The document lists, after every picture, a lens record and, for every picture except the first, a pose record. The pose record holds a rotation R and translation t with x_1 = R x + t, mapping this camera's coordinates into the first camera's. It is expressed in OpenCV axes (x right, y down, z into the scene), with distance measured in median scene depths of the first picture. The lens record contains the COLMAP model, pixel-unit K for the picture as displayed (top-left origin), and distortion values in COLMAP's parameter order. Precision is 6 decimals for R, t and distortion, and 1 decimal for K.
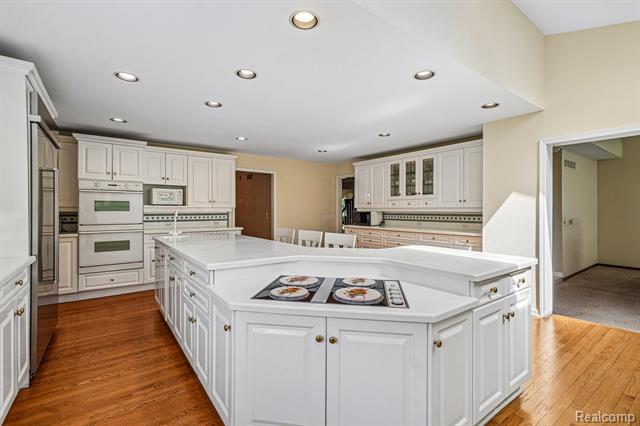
lens RADIAL K [[295.0, 0, 322.2], [0, 295.0, 210.4], [0, 0, 1]] dist [0.000334, 0.000020]
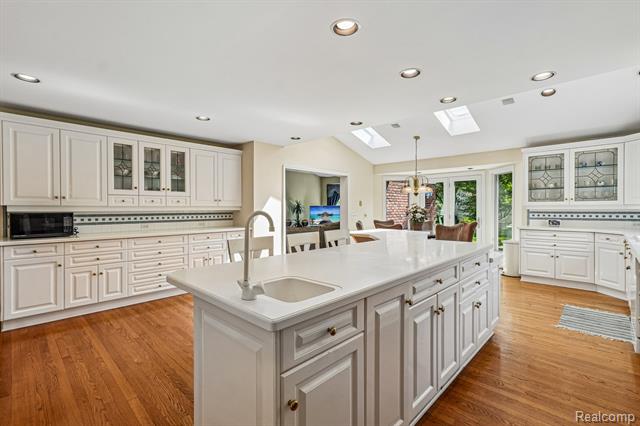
lens RADIAL K [[295.0, 0, 322.2], [0, 295.0, 210.4], [0, 0, 1]] dist [0.000334, 0.000020]
pose [[-0.172921, -0.006813, 0.984912, -0.593384], [0.003596, 0.999965, 0.007549, -0.002097], [-0.984929, 0.004847, -0.172890, 0.727791]]
